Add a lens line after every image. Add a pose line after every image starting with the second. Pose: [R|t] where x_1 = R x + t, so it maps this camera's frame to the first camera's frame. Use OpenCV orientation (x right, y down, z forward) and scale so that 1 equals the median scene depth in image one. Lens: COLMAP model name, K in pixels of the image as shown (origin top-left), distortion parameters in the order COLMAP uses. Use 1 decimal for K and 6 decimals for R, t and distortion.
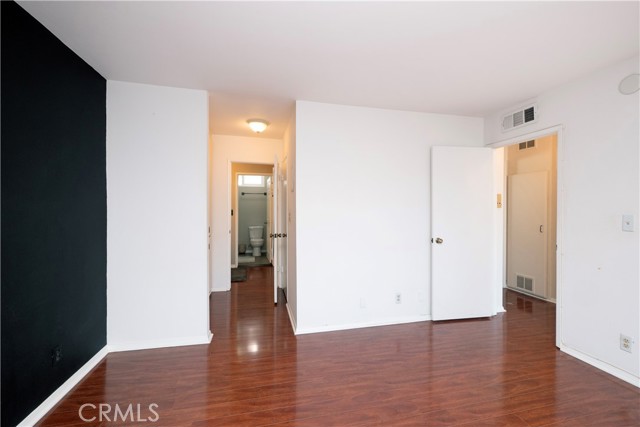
lens RADIAL K [[269.4, 0, 320.7], [0, 269.4, 210.4], [0, 0, 1]] dist [-0.002292, -0.000009]
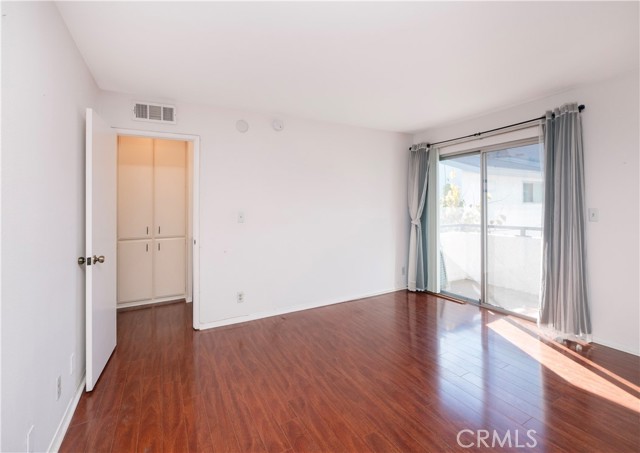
lens RADIAL K [[290.1, 0, 321.9], [0, 290.1, 208.3], [0, 0, 1]] dist [0.000338, 0.000118]
pose [[-0.280089, -0.005108, 0.959960, -0.449463], [0.007579, 0.999943, 0.007532, -0.011213], [-0.959944, 0.009385, -0.280035, 0.820455]]
